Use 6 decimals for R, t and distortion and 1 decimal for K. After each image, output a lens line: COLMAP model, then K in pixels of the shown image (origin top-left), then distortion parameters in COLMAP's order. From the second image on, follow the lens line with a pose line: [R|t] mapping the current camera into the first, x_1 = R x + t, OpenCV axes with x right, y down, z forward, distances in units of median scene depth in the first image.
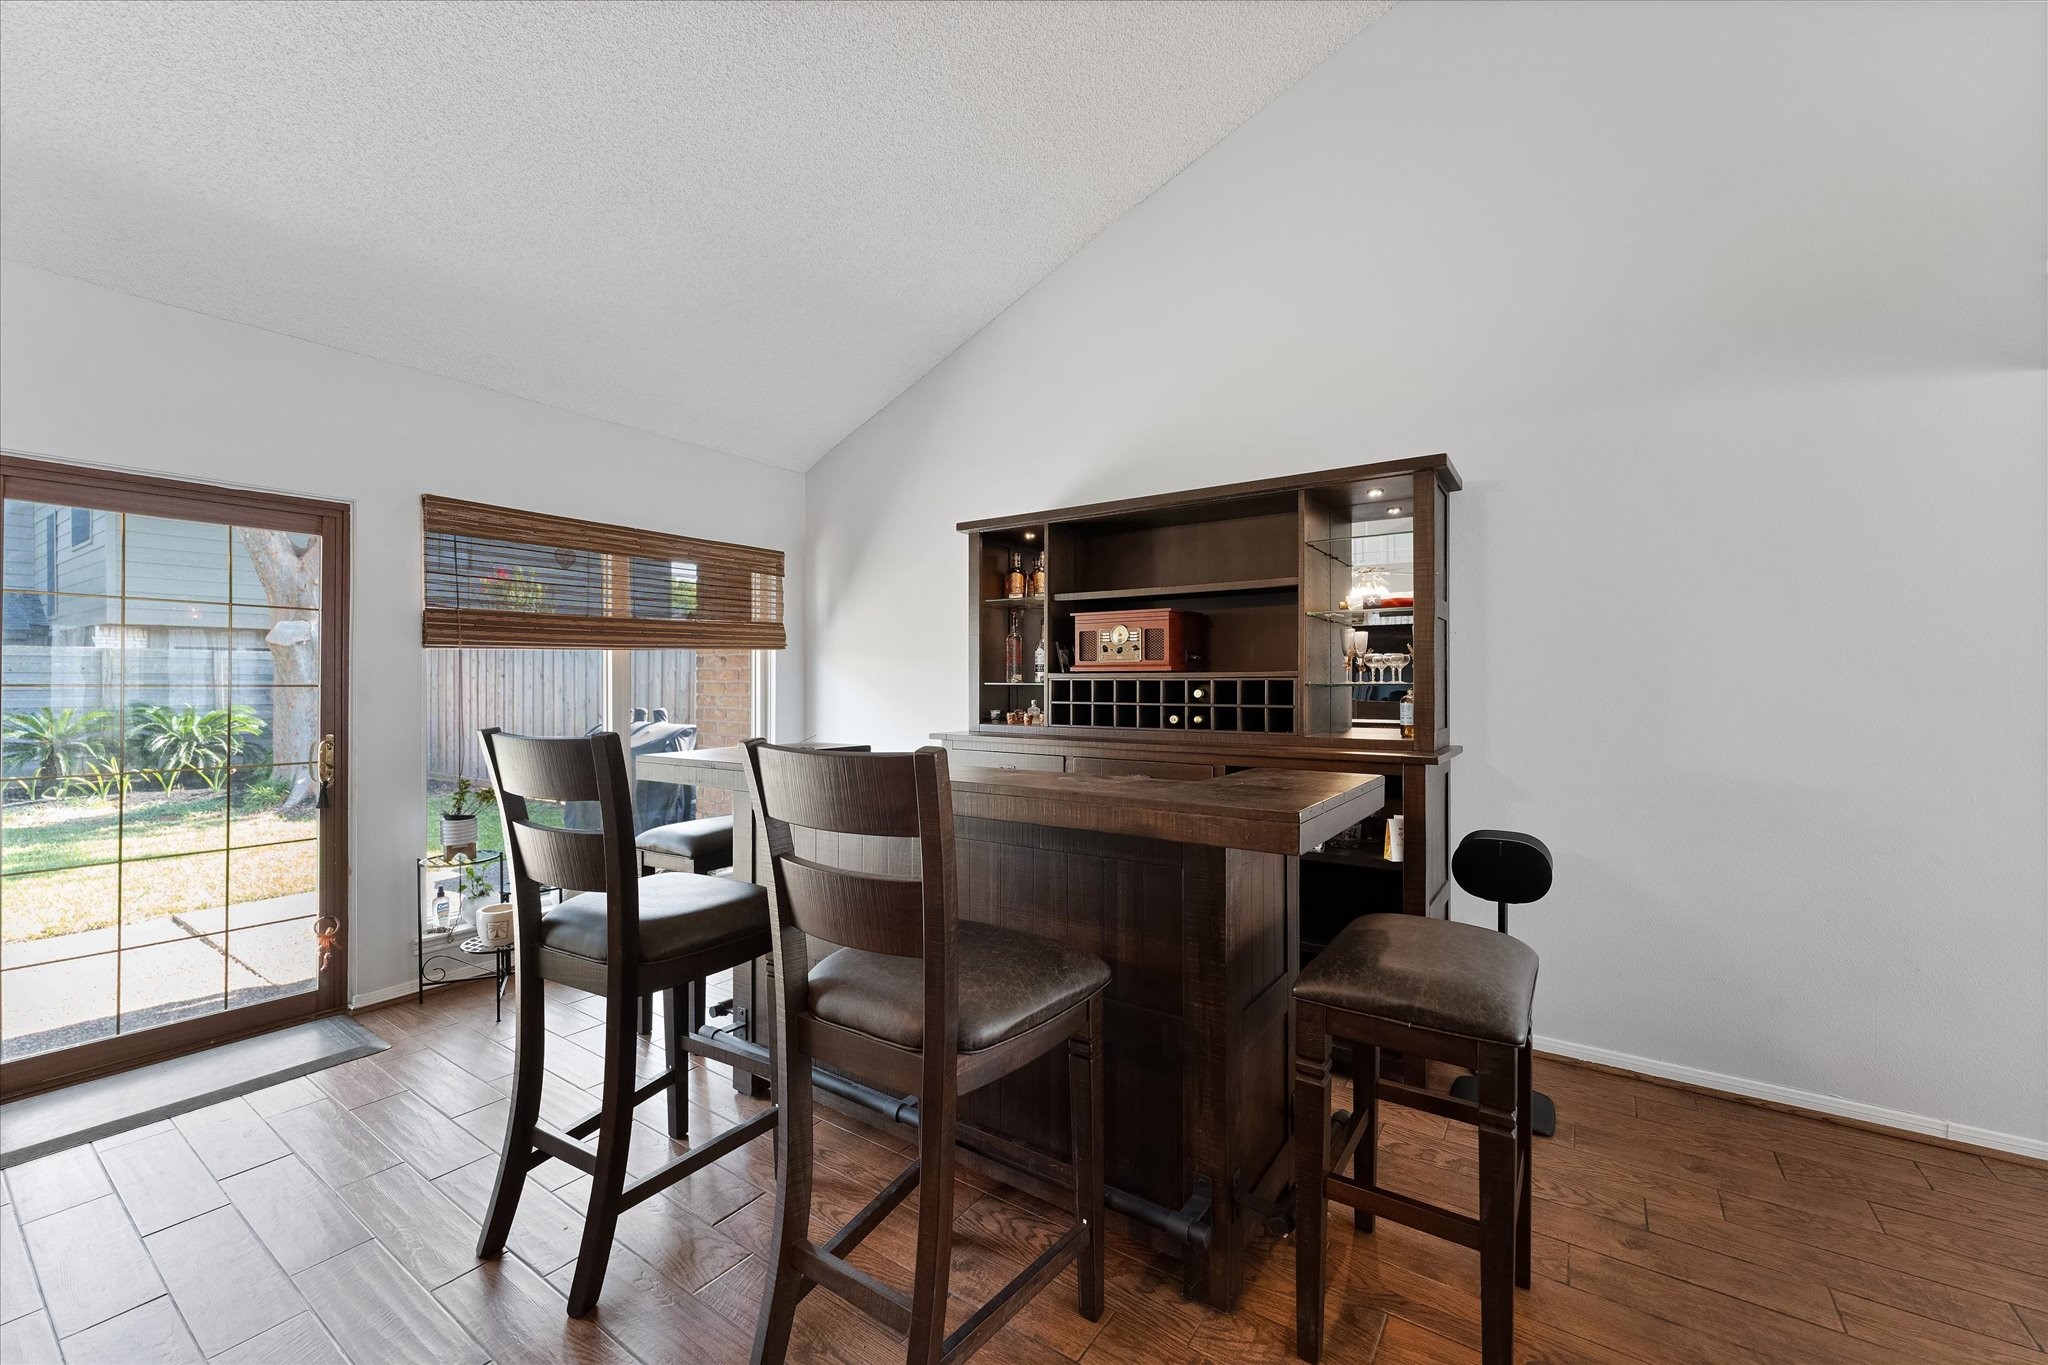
lens RADIAL K [[825.7, 0, 1020.3], [0, 825.7, 677.1], [0, 0, 1]] dist [0.010282, 0.000243]
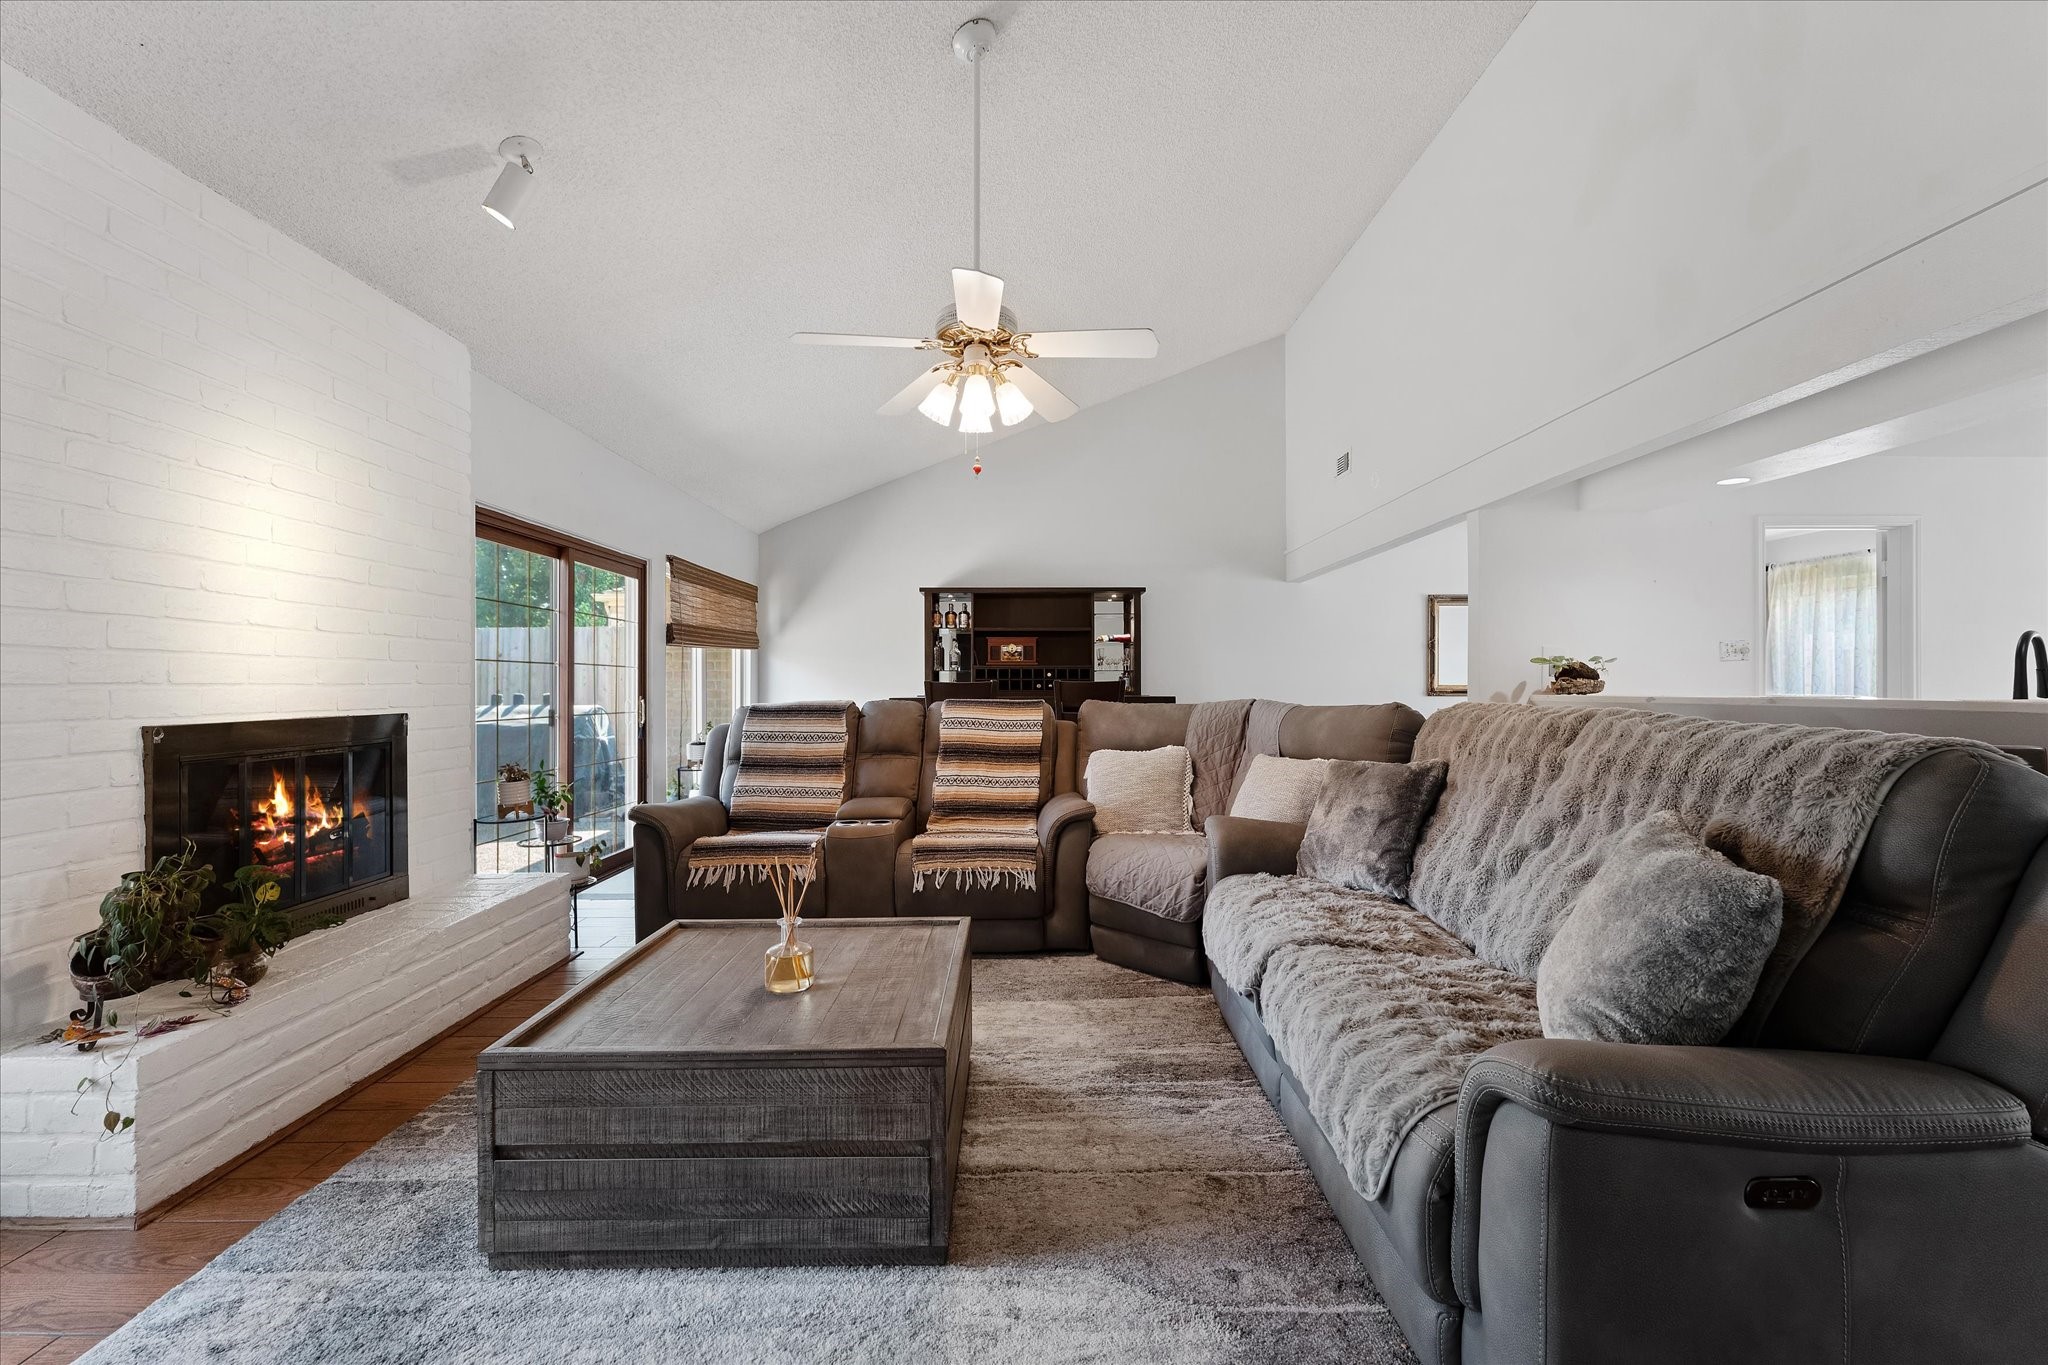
lens RADIAL K [[825.7, 0, 1028.8], [0, 825.7, 684.4], [0, 0, 1]] dist [0.010282, 0.000243]
pose [[0.809239, 0.002296, 0.587475, -1.026073], [-0.002967, 0.999996, 0.000178, 0.041101], [-0.587472, -0.001887, 0.809242, -0.736627]]
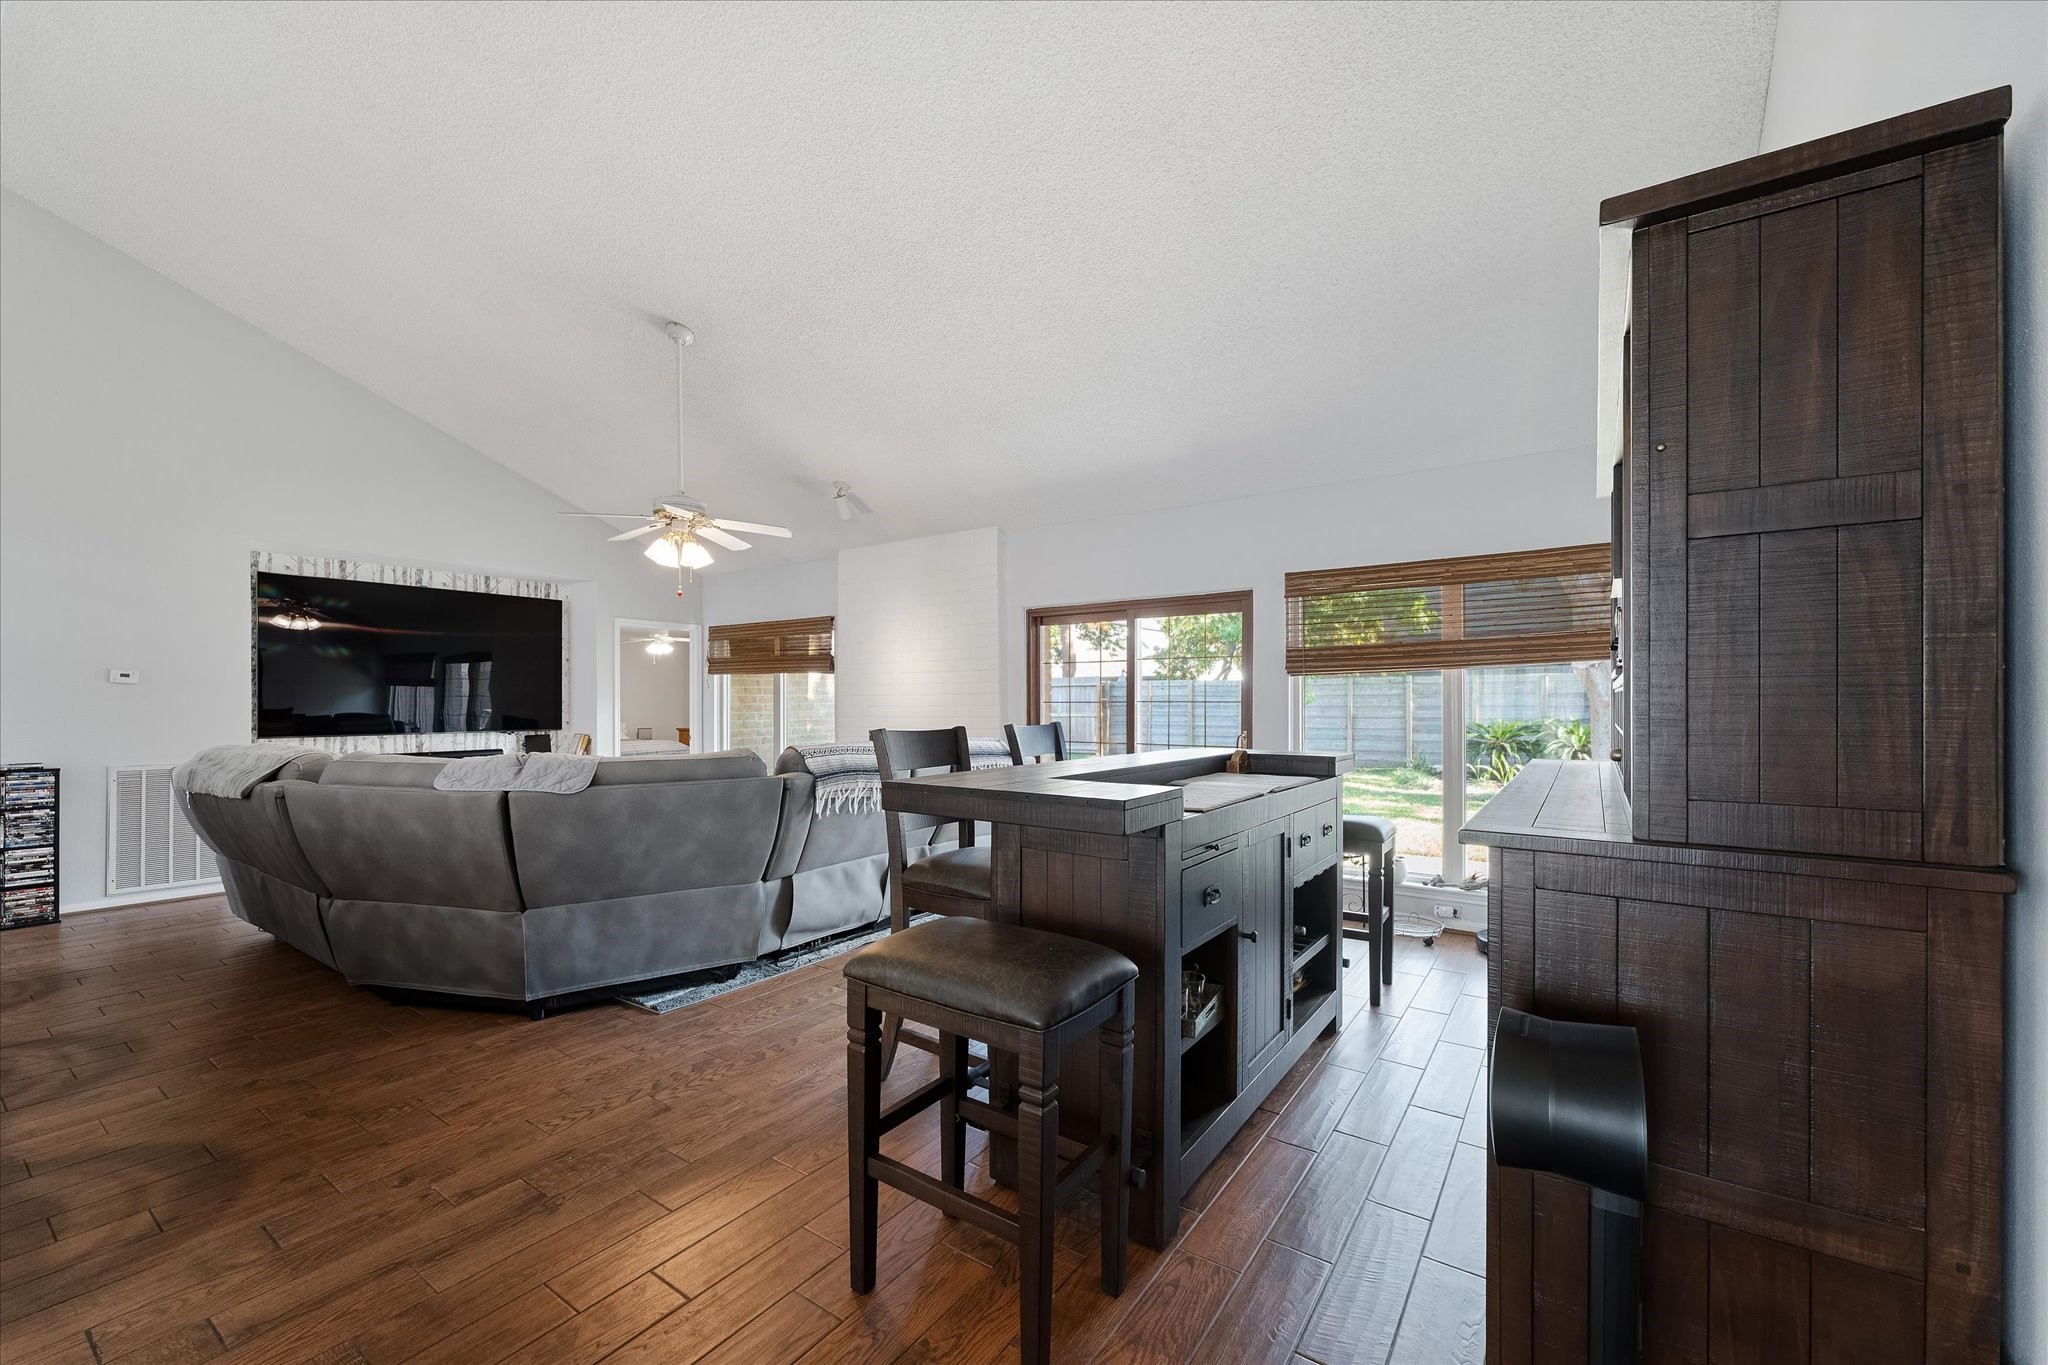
lens RADIAL K [[825.7, 0, 1025.5], [0, 825.7, 701.3], [0, 0, 1]] dist [0.010282, 0.000243]
pose [[0.010219, -0.003915, -0.999940, 0.756019], [0.006691, 0.999970, -0.003846, 0.013080], [0.999925, -0.006651, 0.010245, 0.508997]]
